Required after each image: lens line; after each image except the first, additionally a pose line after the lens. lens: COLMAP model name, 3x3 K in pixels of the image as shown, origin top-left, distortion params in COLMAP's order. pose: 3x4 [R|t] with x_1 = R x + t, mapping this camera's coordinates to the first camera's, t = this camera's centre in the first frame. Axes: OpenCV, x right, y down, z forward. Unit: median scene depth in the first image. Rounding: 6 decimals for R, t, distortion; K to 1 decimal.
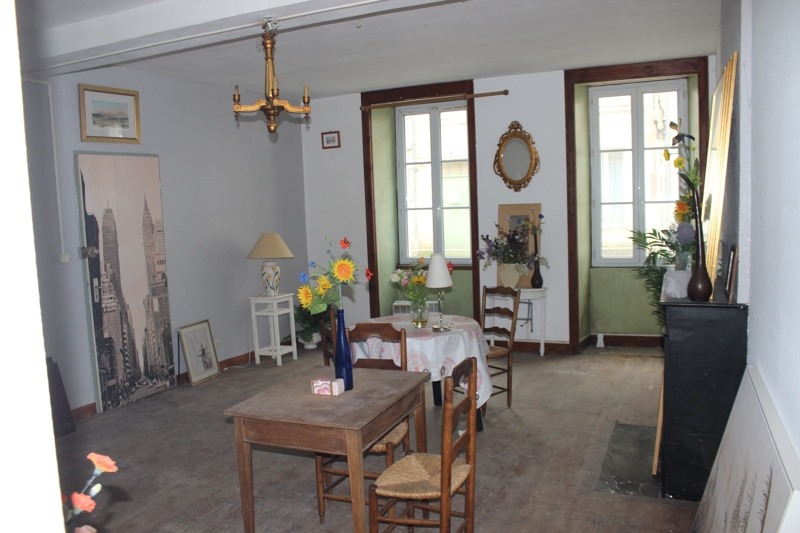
lens RADIAL K [[676.3, 0, 400.0], [0, 676.3, 266.5], [0, 0, 1]] dist [-0.113510, 0.001349]
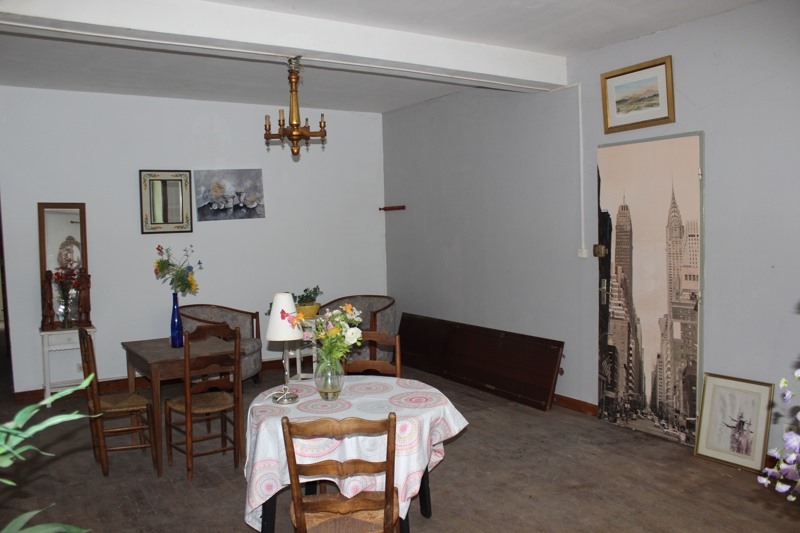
lens RADIAL K [[676.3, 0, 400.0], [0, 676.3, 266.5], [0, 0, 1]] dist [-0.113510, 0.001349]
pose [[-0.559548, 0.106989, -0.821863, 0.465198], [-0.033161, 0.987949, 0.151187, -0.129280], [0.828134, 0.111851, -0.549257, 1.228097]]
